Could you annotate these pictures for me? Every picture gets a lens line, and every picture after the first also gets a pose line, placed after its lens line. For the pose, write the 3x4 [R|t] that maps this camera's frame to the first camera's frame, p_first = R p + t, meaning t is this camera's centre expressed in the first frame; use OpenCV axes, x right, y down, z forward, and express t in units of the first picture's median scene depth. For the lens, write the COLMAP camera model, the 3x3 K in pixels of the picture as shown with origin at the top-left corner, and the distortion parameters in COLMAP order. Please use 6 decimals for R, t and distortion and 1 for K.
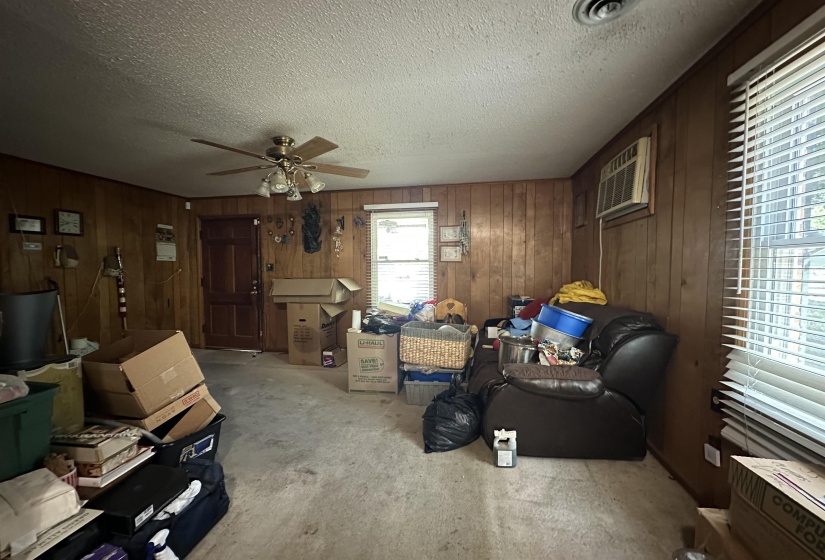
lens RADIAL K [[329.2, 0, 413.6], [0, 329.2, 289.3], [0, 0, 1]] dist [-0.000482, 0.000001]
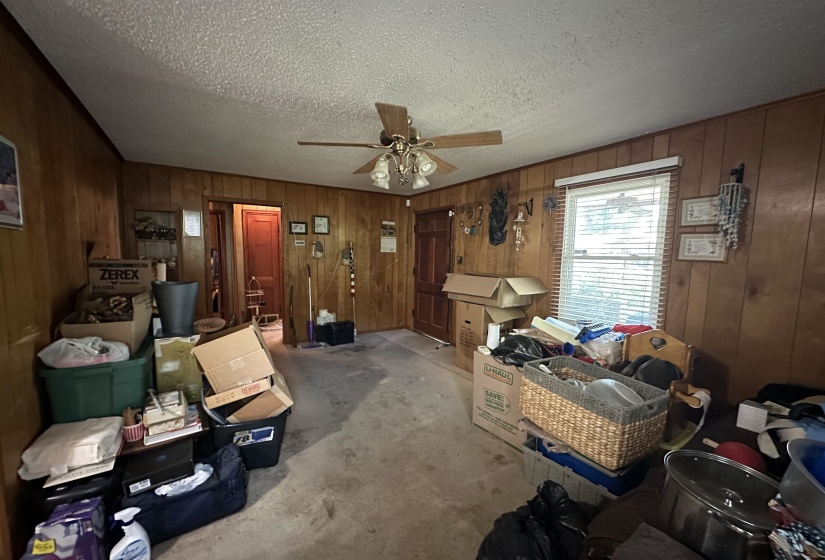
lens RADIAL K [[329.2, 0, 413.6], [0, 329.2, 289.3], [0, 0, 1]] dist [-0.000482, 0.000001]
pose [[0.689975, 0.094216, -0.717675, 0.185289], [-0.064359, 0.995551, 0.068821, -0.044086], [0.720966, -0.001296, 0.692969, 0.266429]]
